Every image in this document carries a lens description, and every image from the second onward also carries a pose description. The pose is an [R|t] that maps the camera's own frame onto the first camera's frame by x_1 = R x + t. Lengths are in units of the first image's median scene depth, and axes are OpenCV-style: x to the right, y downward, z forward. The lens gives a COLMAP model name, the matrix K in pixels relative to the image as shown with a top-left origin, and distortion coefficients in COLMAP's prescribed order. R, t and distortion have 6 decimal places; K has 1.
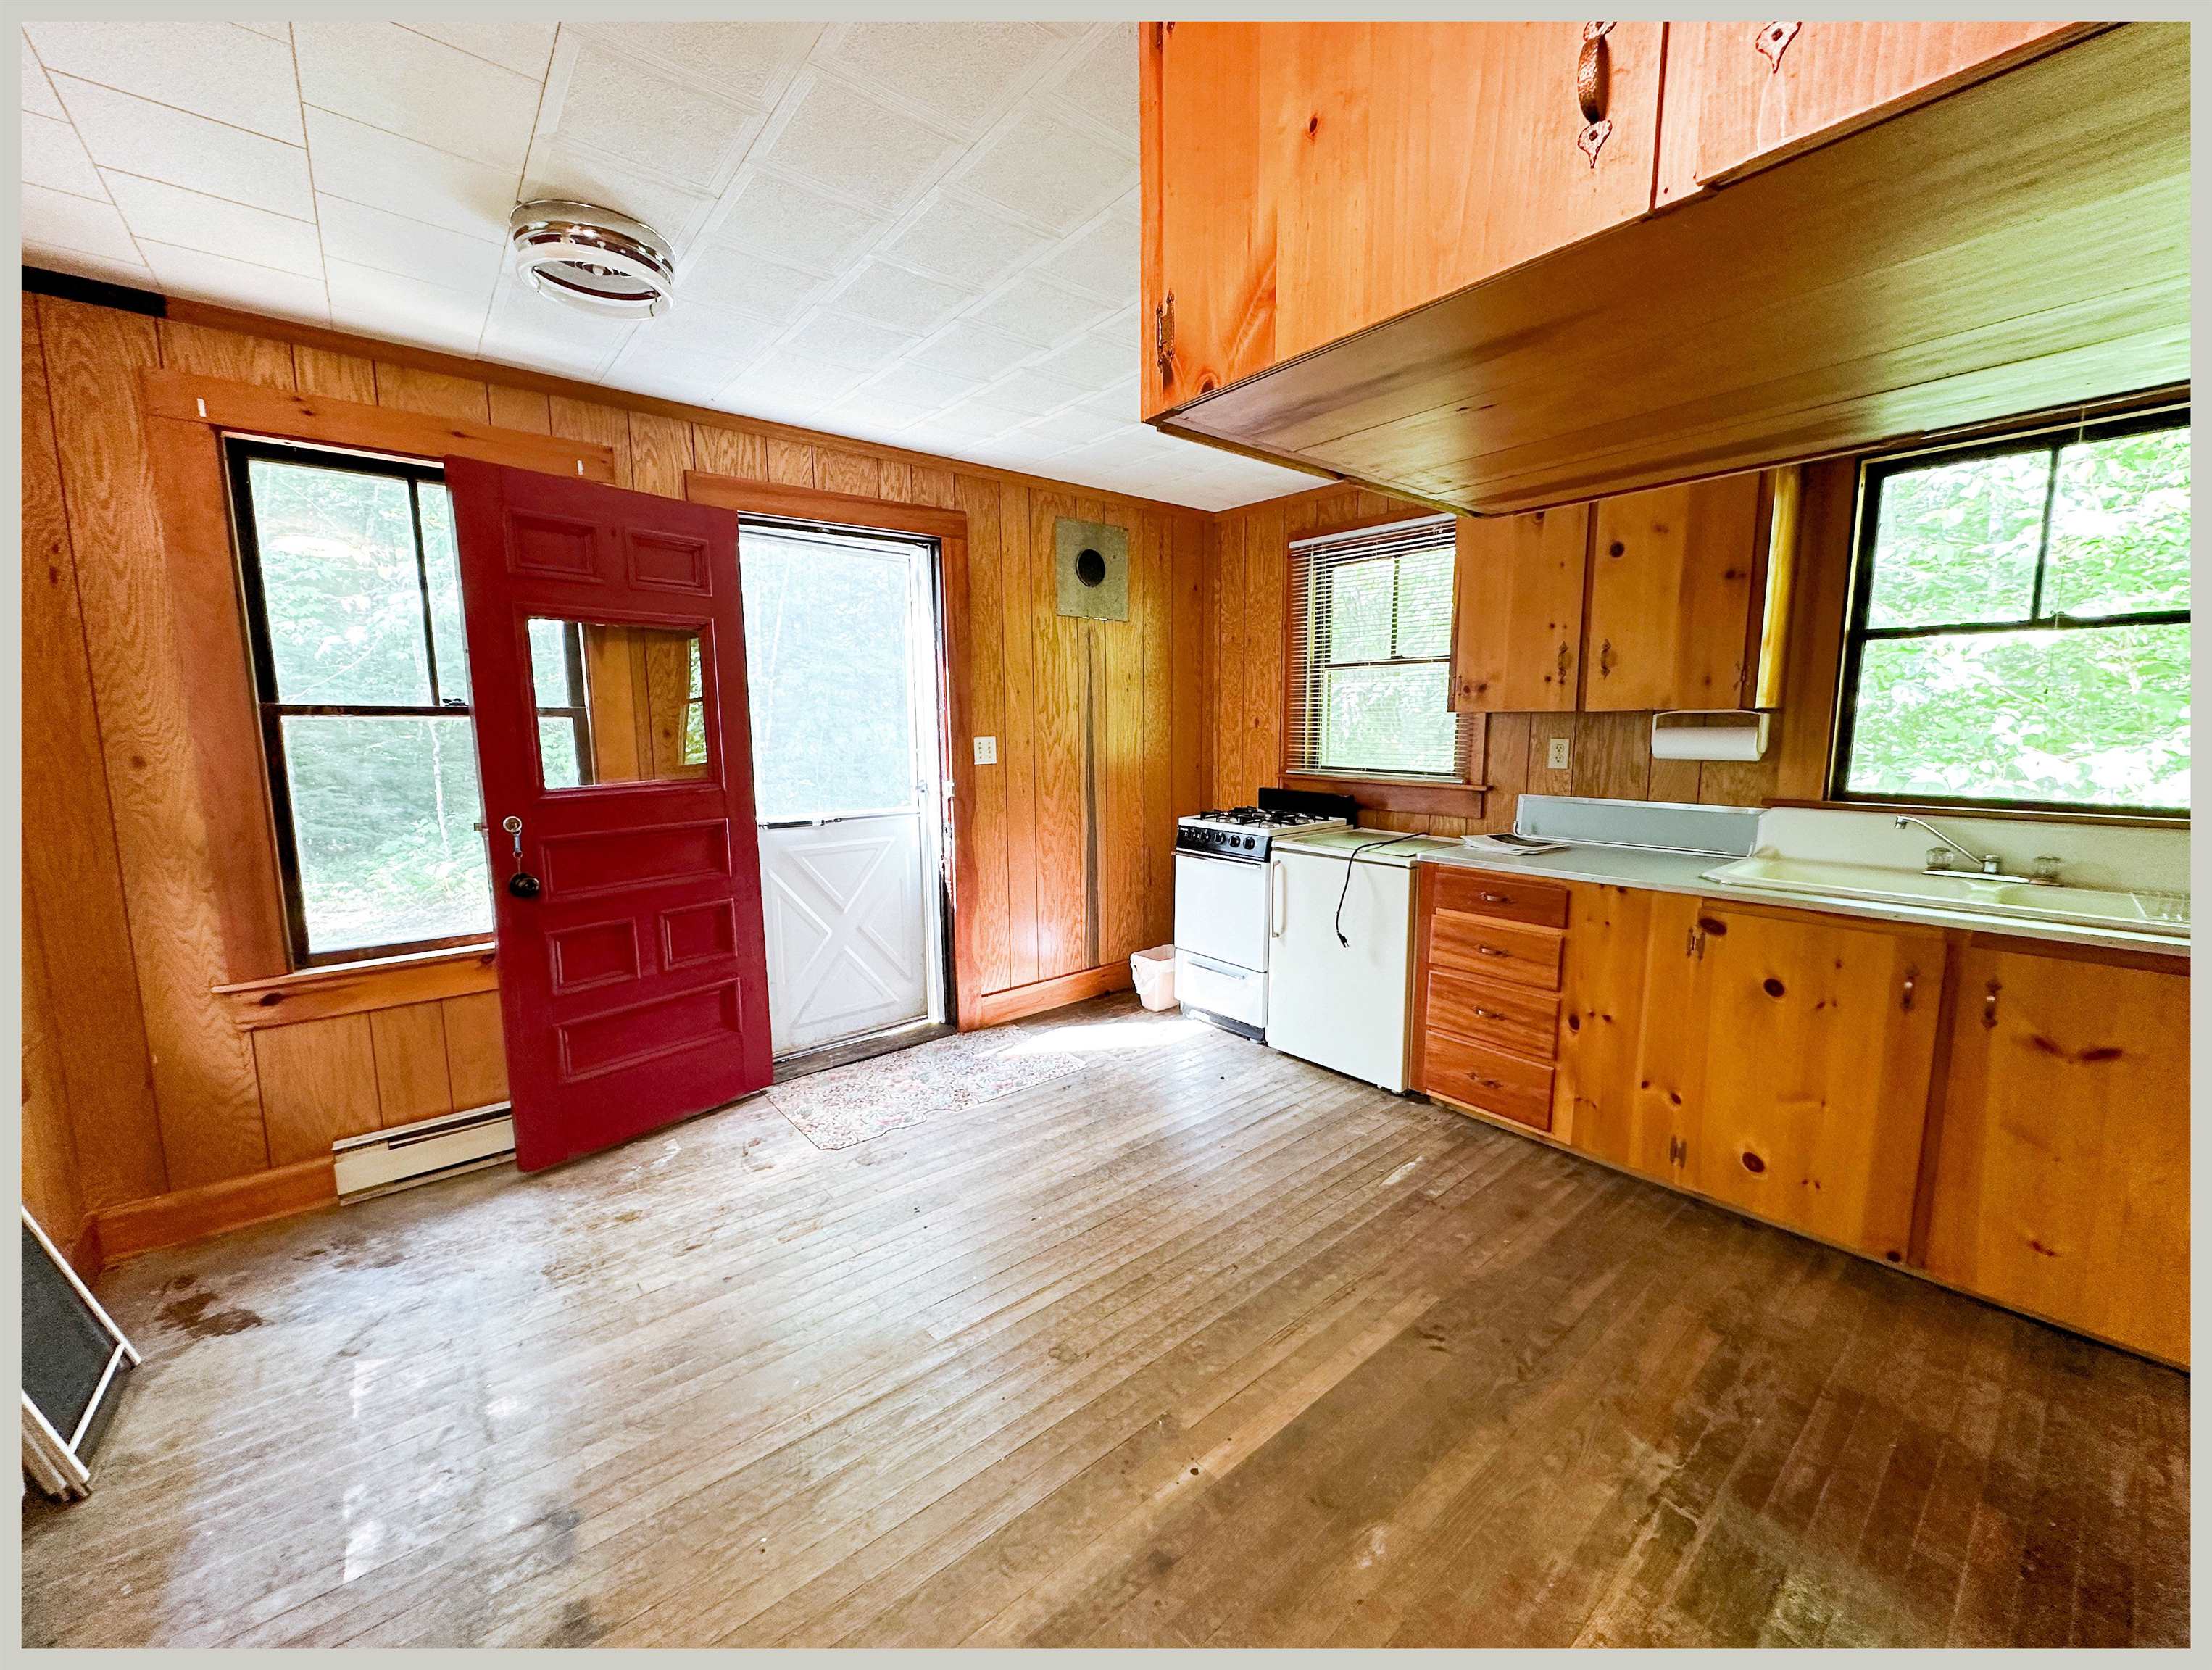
lens RADIAL K [[861.9, 0, 1118.4], [0, 861.9, 831.8], [0, 0, 1]] dist [-0.000468, 0.000306]
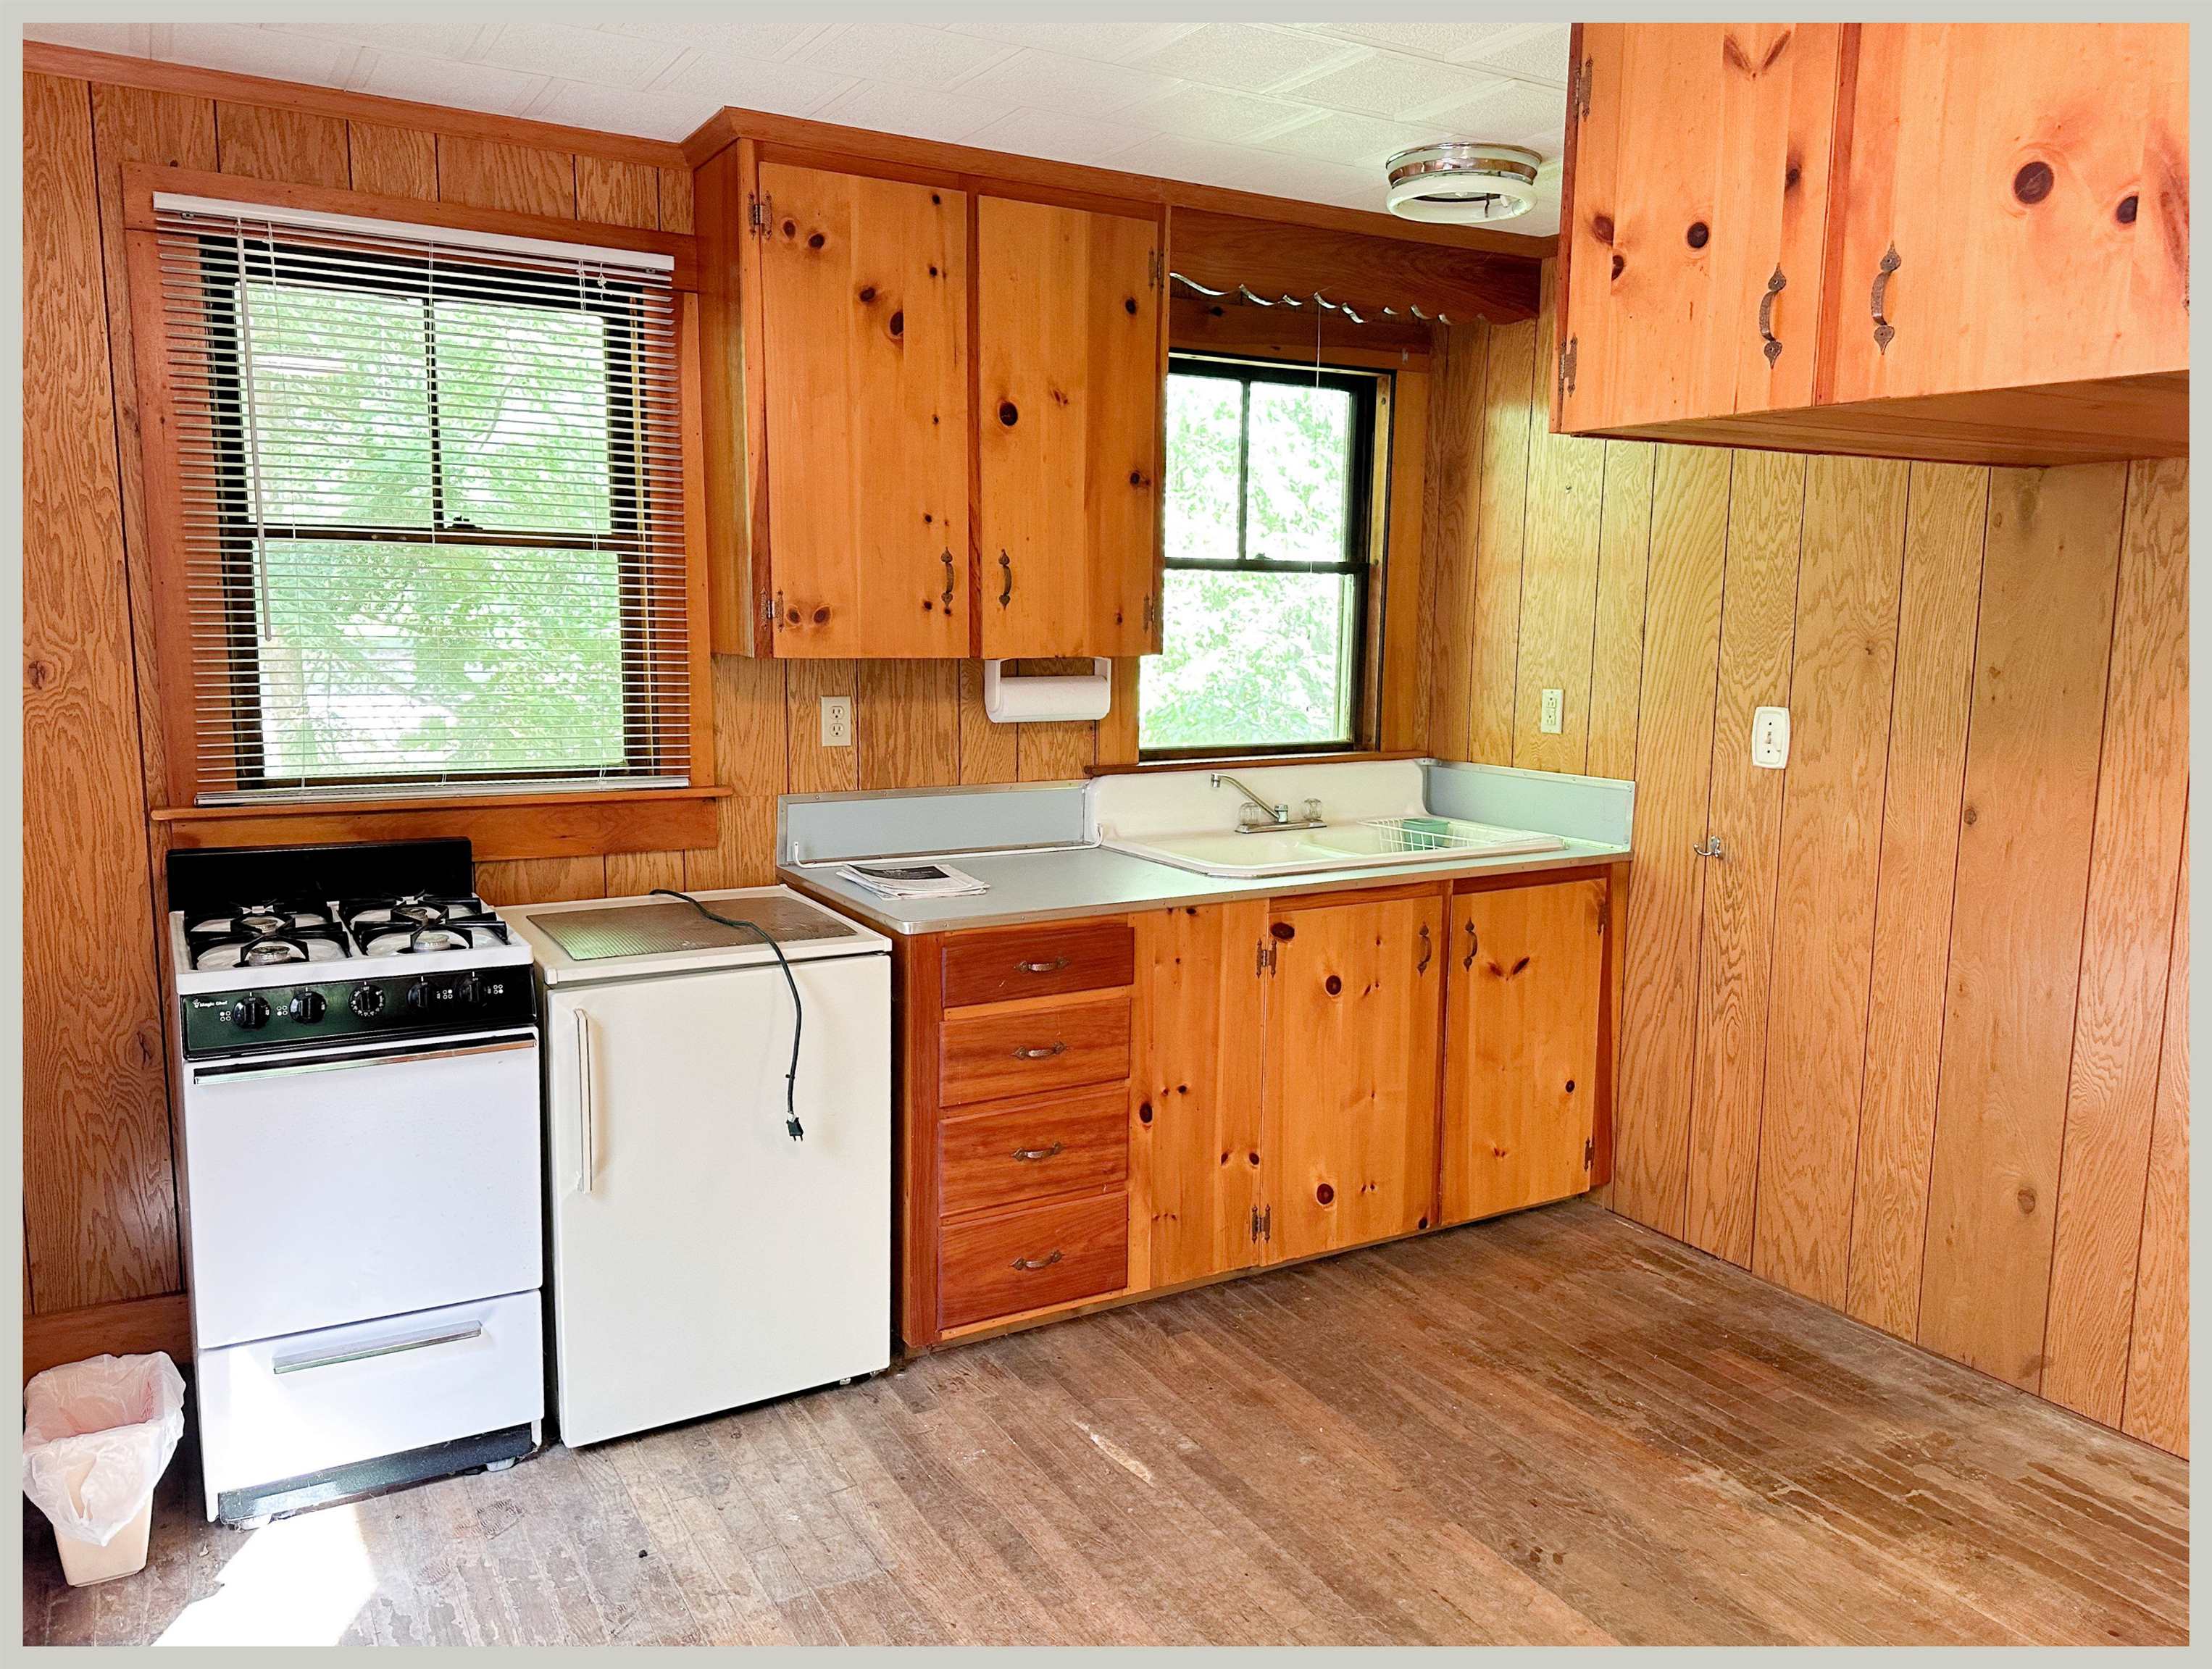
lens RADIAL K [[1549.2, 0, 1139.4], [0, 1549.2, 830.4], [0, 0, 1]] dist [0.118360, -0.171626]
pose [[0.183323, -0.131727, 0.974187, -0.679962], [0.111213, 0.987399, 0.112585, -0.149027], [-0.976742, 0.087703, 0.195662, 0.762188]]
